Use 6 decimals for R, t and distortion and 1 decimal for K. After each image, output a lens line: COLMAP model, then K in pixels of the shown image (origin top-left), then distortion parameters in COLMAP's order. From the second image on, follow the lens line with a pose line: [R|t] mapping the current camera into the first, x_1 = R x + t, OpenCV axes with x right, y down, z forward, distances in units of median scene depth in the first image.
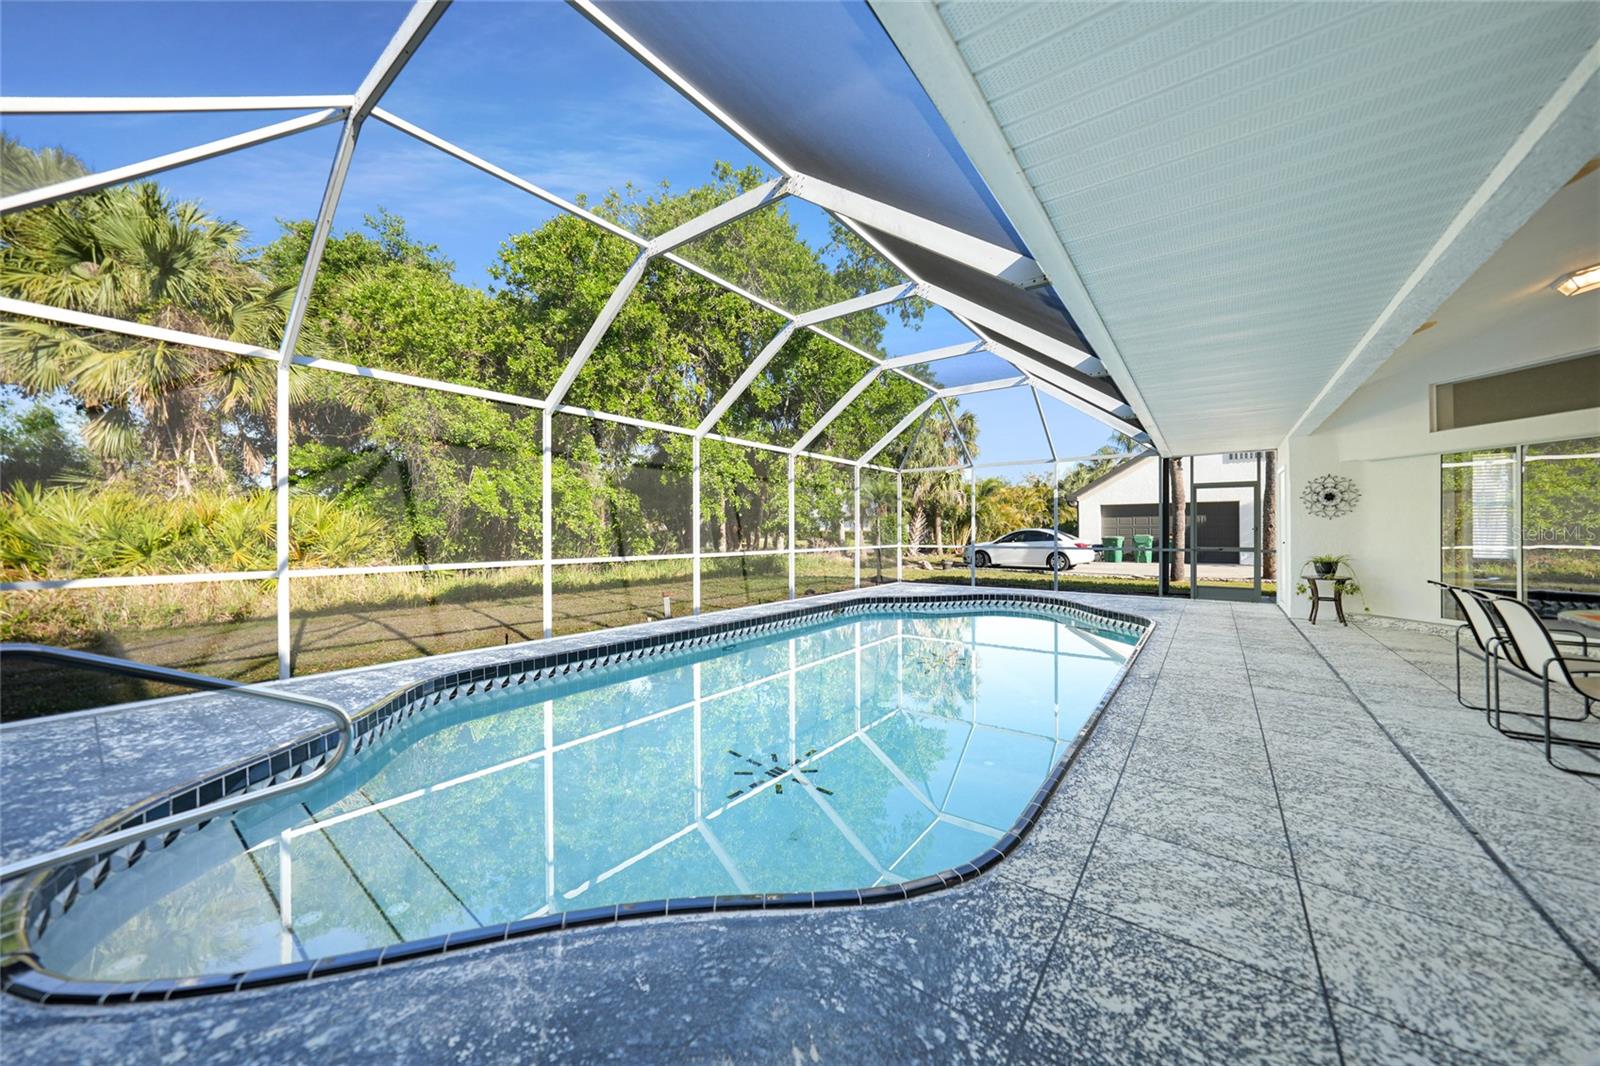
lens RADIAL K [[556.4, 0, 797.6], [0, 556.4, 528.0], [0, 0, 1]] dist [-0.015769, 0.002151]
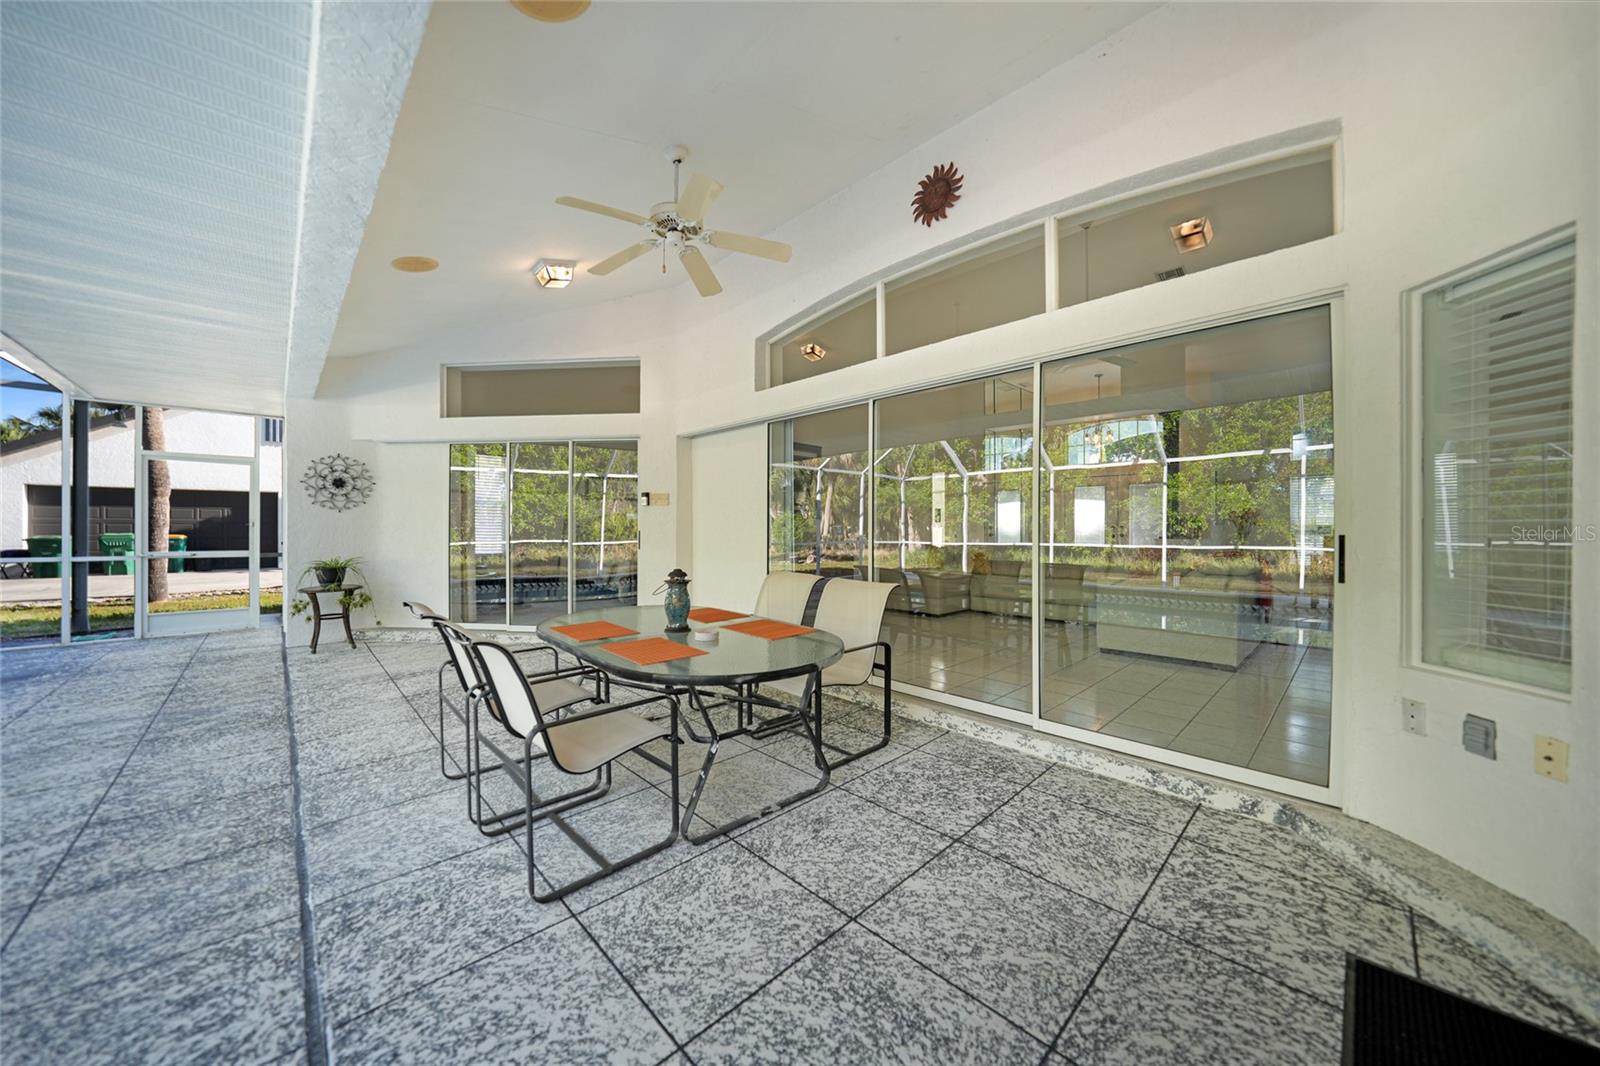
lens RADIAL K [[556.4, 0, 804.3], [0, 556.4, 527.2], [0, 0, 1]] dist [-0.015769, 0.002151]
pose [[0.159301, 0.004559, 0.987220, 0.310709], [-0.007276, 0.999968, -0.003444, 0.003674], [-0.987203, -0.006634, 0.159329, 0.229670]]
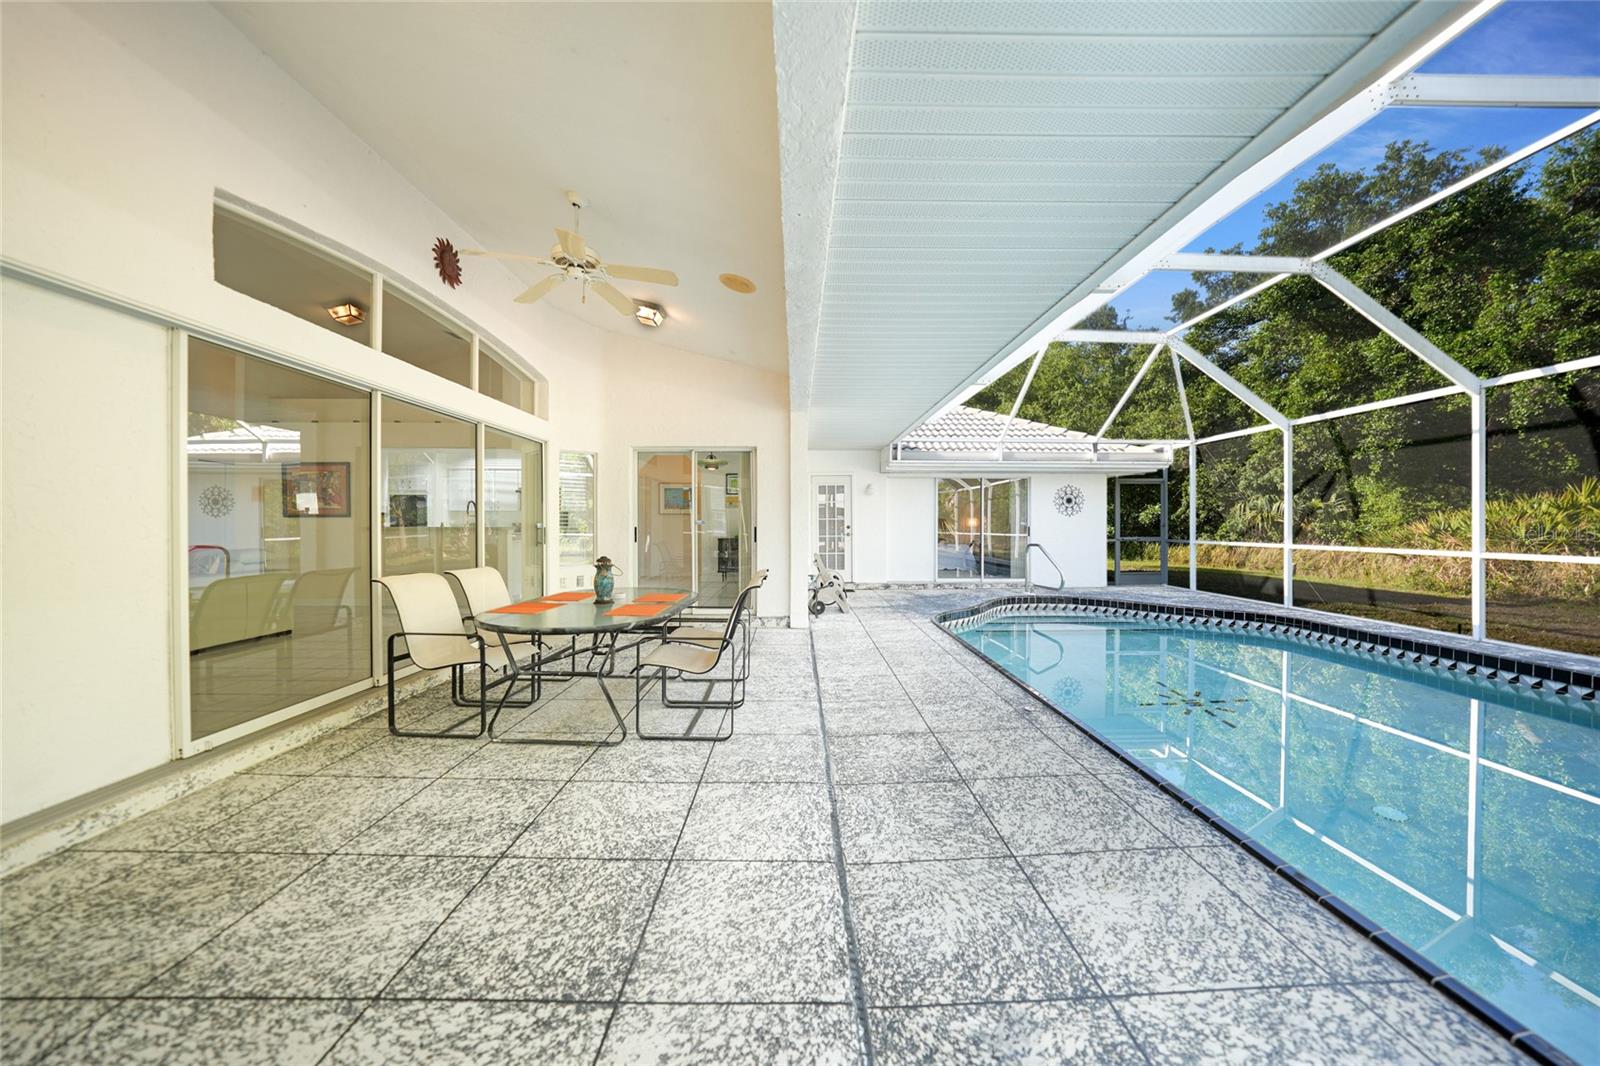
lens RADIAL K [[556.4, 0, 797.6], [0, 556.4, 527.6], [0, 0, 1]] dist [-0.015769, 0.002151]
pose [[-0.796378, 0.007709, -0.604750, 0.848377], [0.005493, 0.999970, 0.005513, 0.002587], [0.604774, 0.001069, -0.796397, 0.891141]]
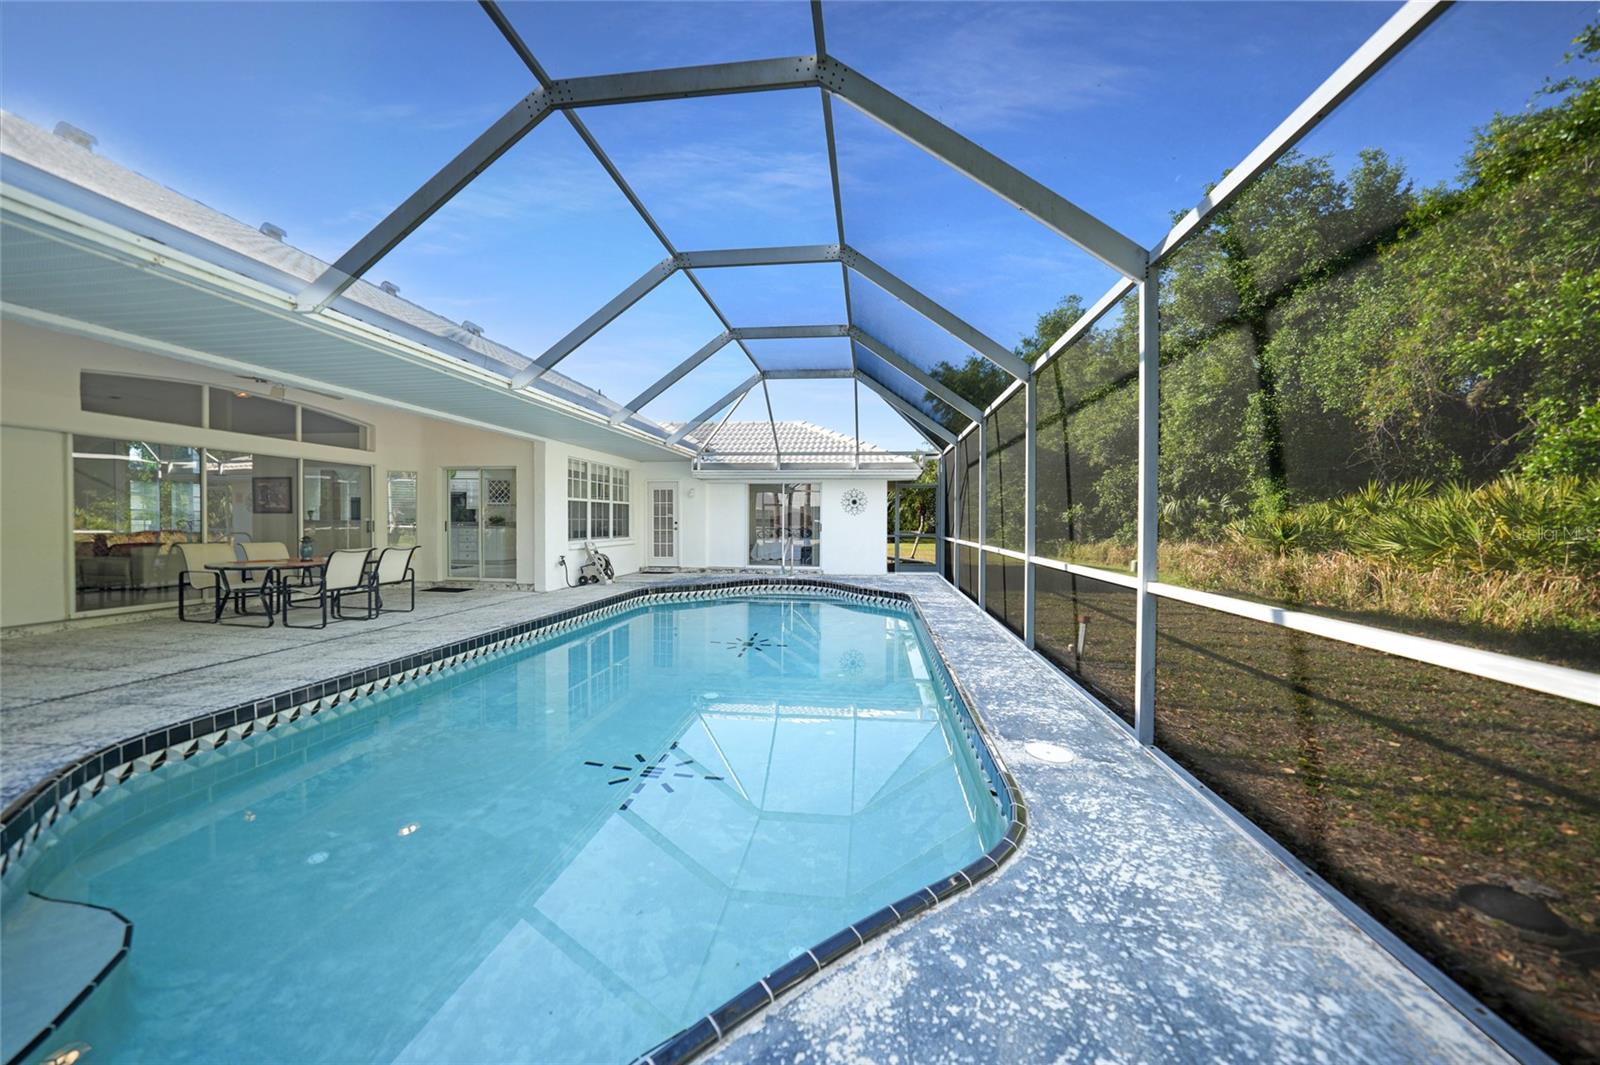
lens RADIAL K [[556.4, 0, 806.2], [0, 556.4, 525.9], [0, 0, 1]] dist [-0.015769, 0.002151]
pose [[-0.865290, 0.001179, -0.501270, 0.417295], [-0.000364, 0.999995, 0.002980, 0.013314], [0.501272, 0.002761, -0.865286, 1.601226]]
